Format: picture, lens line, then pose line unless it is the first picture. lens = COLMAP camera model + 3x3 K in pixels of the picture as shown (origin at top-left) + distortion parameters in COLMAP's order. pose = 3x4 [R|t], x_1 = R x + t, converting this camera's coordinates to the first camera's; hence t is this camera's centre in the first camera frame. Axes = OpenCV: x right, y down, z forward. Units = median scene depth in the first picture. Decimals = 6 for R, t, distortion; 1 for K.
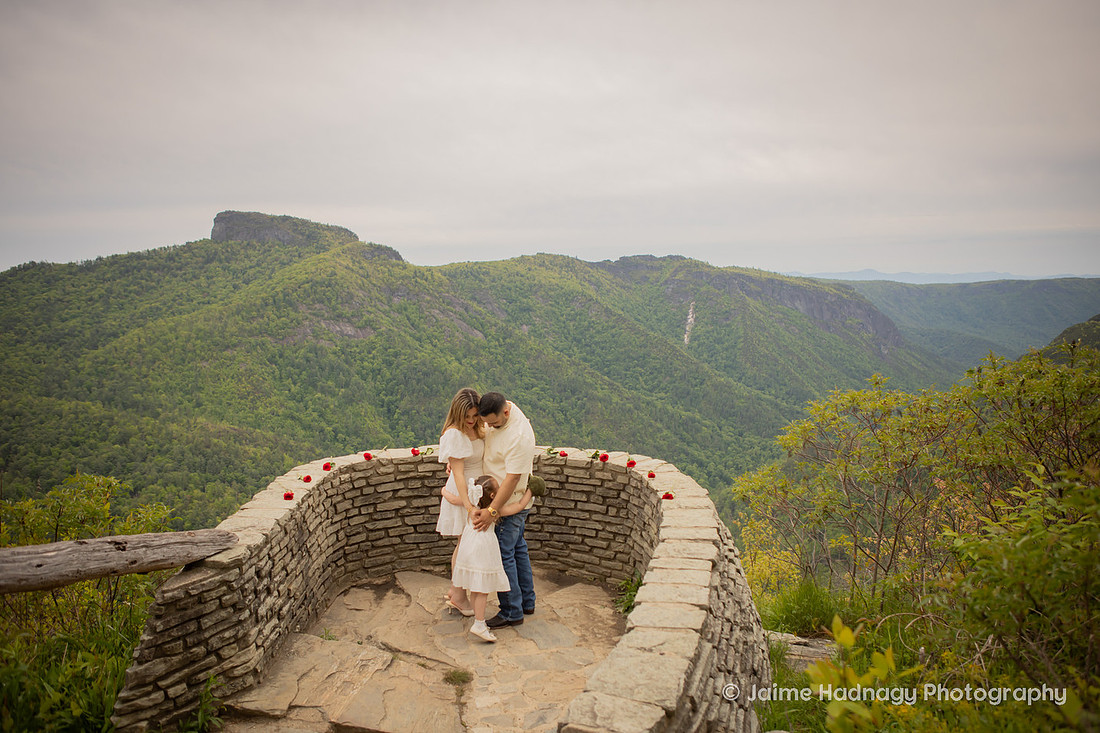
lens RADIAL K [[886.5, 0, 551.8], [0, 886.5, 365.4], [0, 0, 1]] dist [-0.096655, 0.104729]
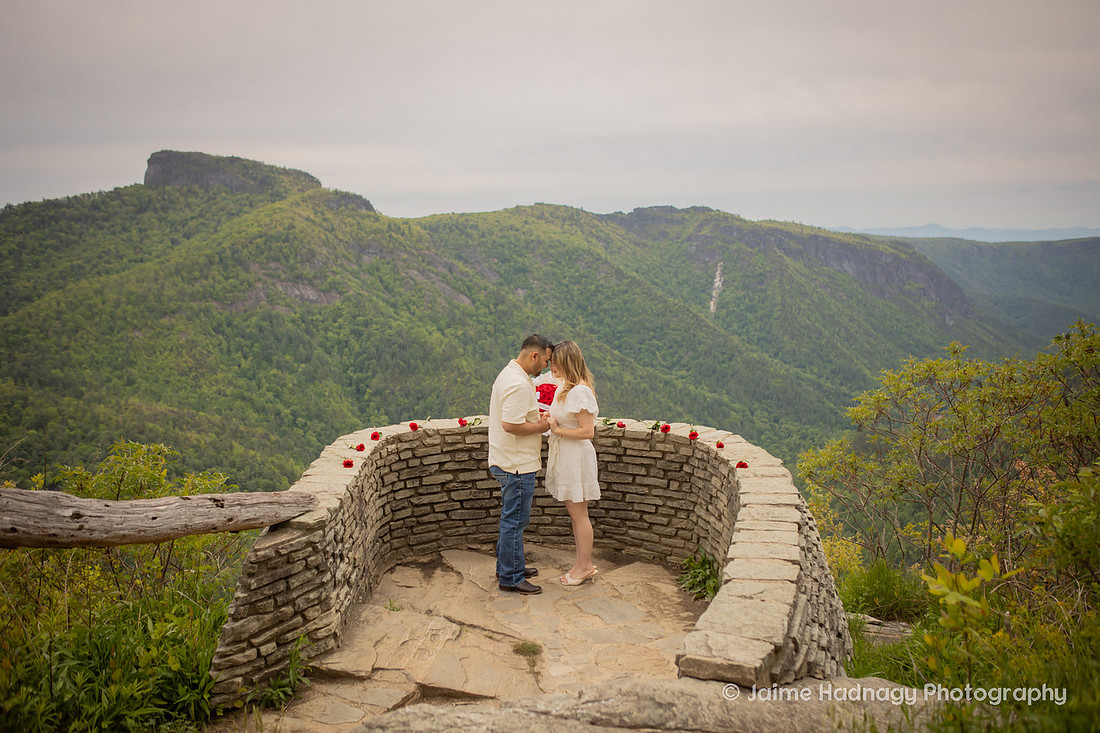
lens RADIAL K [[1055.9, 0, 551.9], [0, 1055.9, 365.4], [0, 0, 1]] dist [-0.079762, 0.120031]
pose [[0.999989, 0.004606, 0.000037, -0.067755], [-0.004605, 0.999634, 0.026674, 0.008324], [0.000086, -0.026673, 0.999644, -0.130431]]
